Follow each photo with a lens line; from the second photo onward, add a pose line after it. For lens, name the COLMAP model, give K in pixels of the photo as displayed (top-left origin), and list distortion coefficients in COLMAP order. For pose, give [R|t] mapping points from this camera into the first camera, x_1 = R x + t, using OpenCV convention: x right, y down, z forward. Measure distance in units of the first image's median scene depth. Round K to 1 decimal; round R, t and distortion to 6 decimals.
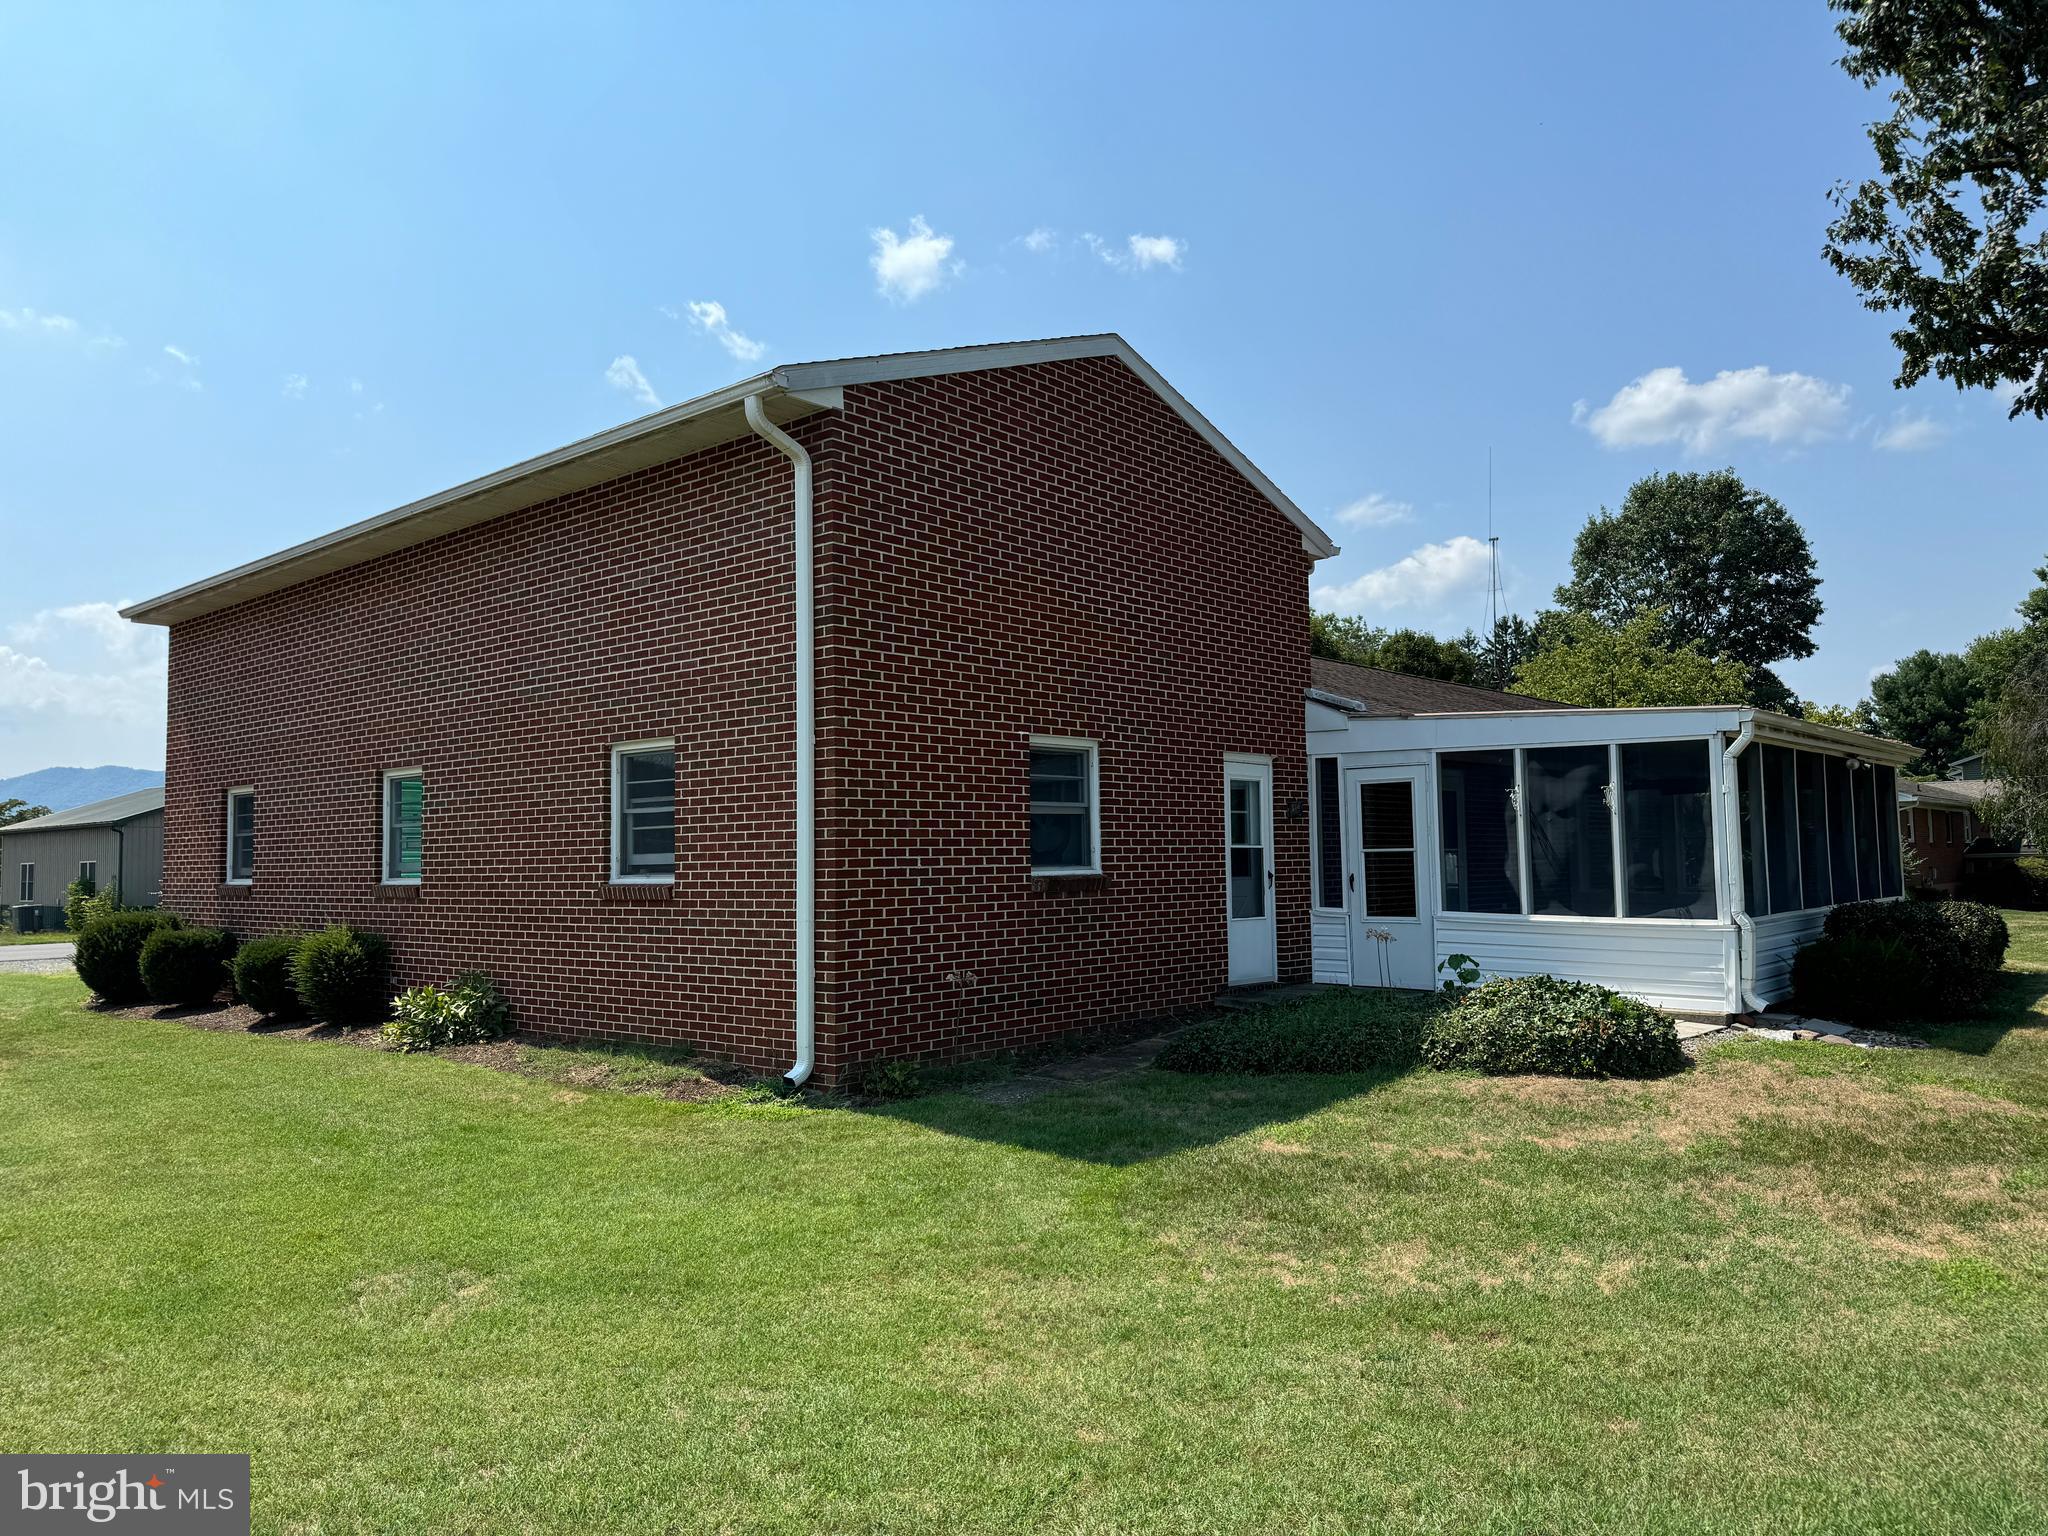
lens RADIAL K [[1460.5, 0, 976.8], [0, 1460.5, 759.0], [0, 0, 1]] dist [0.036084, -0.005760]
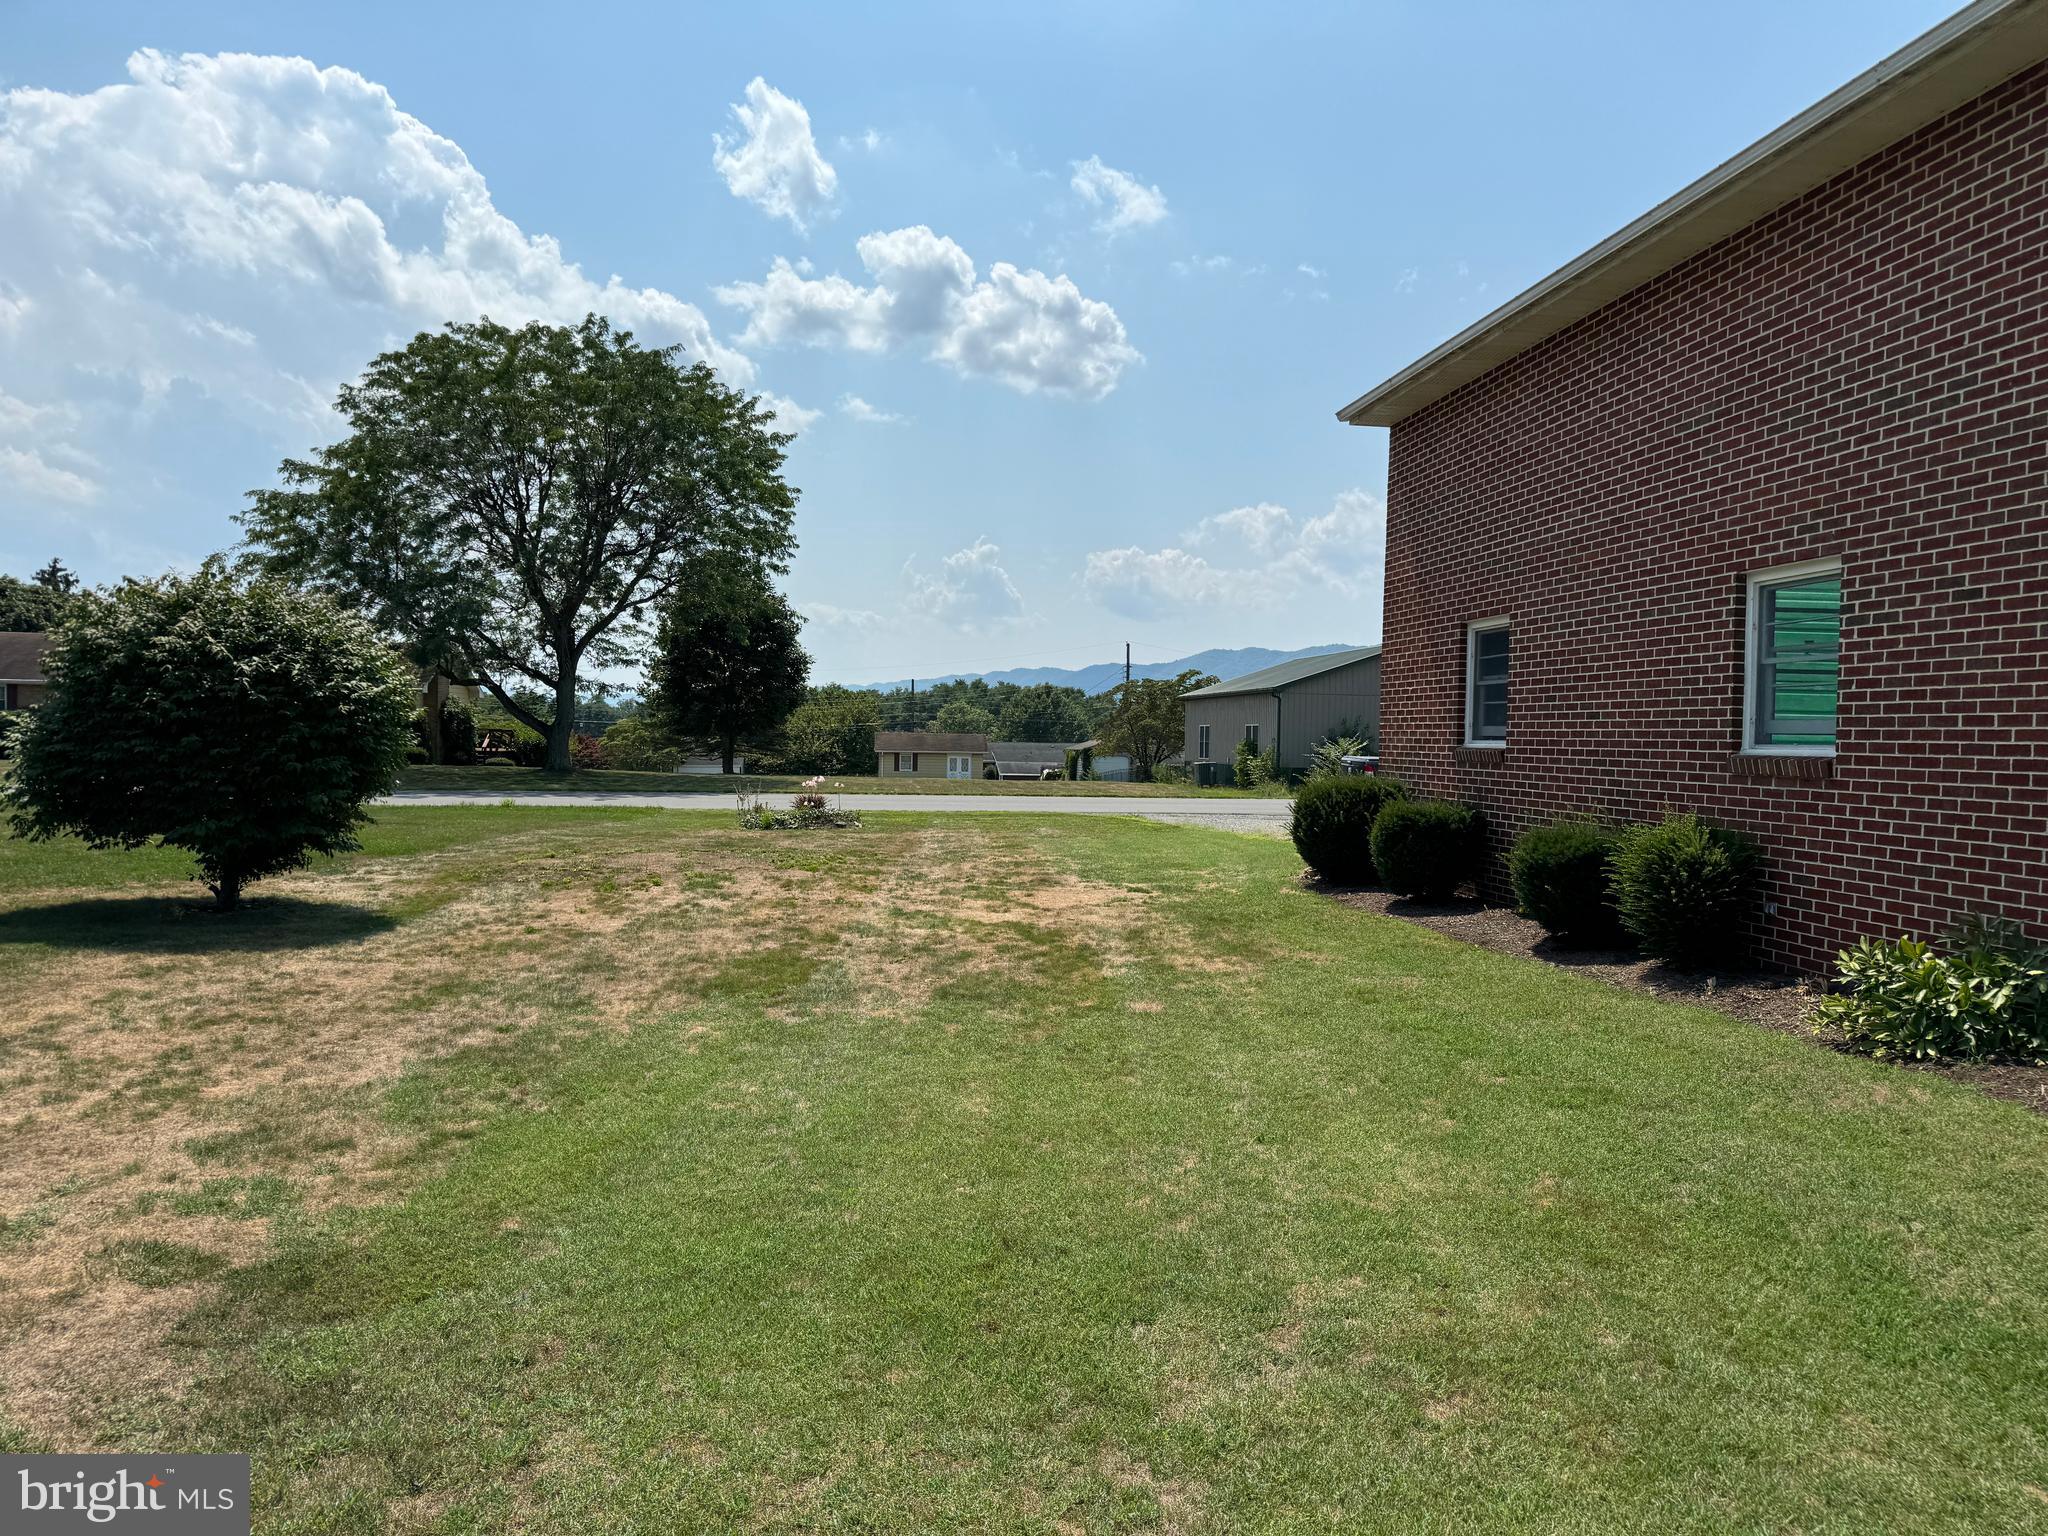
lens RADIAL K [[1422.0, 0, 1033.7], [0, 1422.0, 770.3], [0, 0, 1]] dist [0.113178, -0.141221]
pose [[0.776774, 0.043826, -0.628253, -0.220714], [0.014556, 0.996060, 0.087481, 0.029402], [0.629611, -0.077098, 0.773075, 0.287389]]
